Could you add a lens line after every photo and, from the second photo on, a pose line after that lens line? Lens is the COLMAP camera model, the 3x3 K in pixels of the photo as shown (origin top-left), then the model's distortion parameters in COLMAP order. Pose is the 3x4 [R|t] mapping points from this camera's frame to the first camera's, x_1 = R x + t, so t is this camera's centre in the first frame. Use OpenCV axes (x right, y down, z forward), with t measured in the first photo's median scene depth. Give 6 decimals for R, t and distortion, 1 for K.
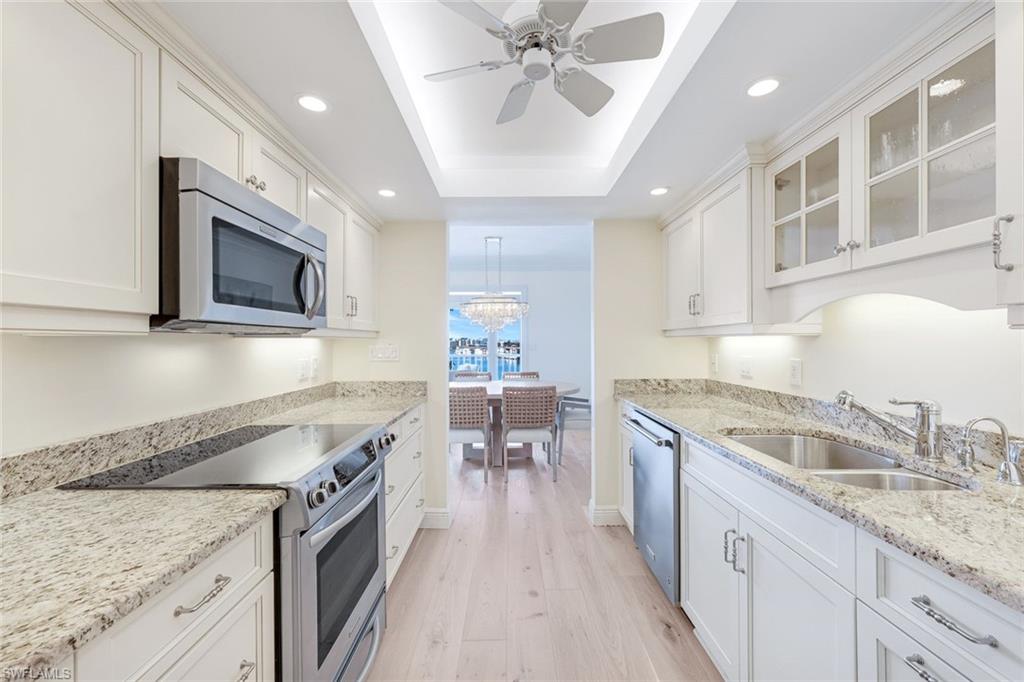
lens RADIAL K [[415.7, 0, 509.0], [0, 415.7, 338.5], [0, 0, 1]] dist [-0.002596, -0.000257]
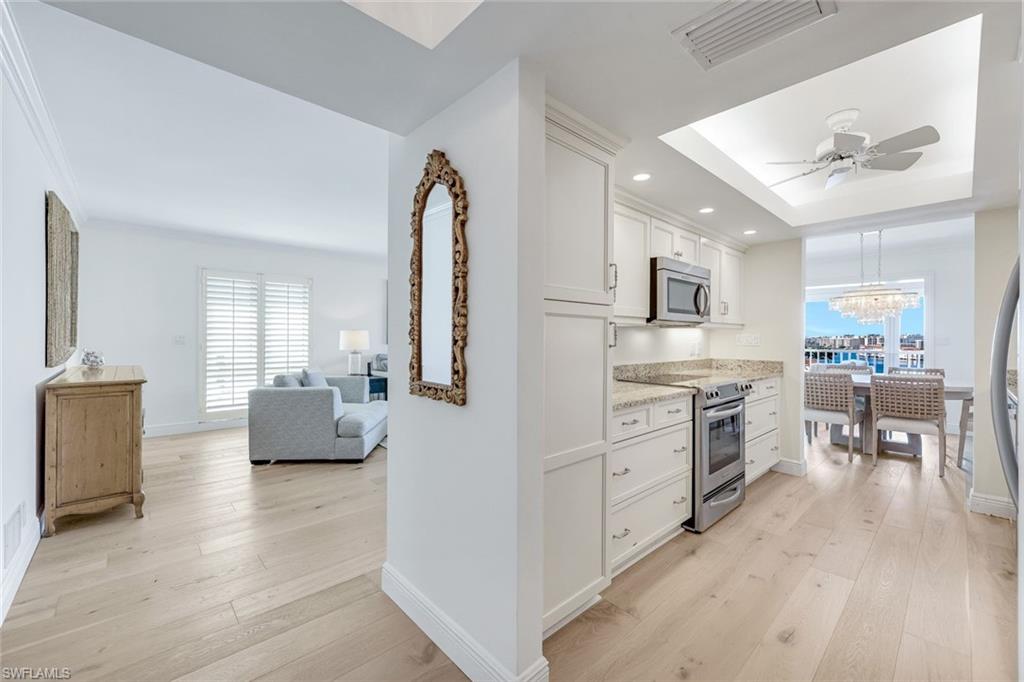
lens RADIAL K [[415.7, 0, 509.0], [0, 415.7, 338.5], [0, 0, 1]] dist [-0.002596, -0.000257]
pose [[0.675258, 0.010933, -0.737501, 0.191569], [-0.004169, 0.999931, 0.011007, 0.018764], [0.737570, -0.004358, 0.675257, -0.549145]]
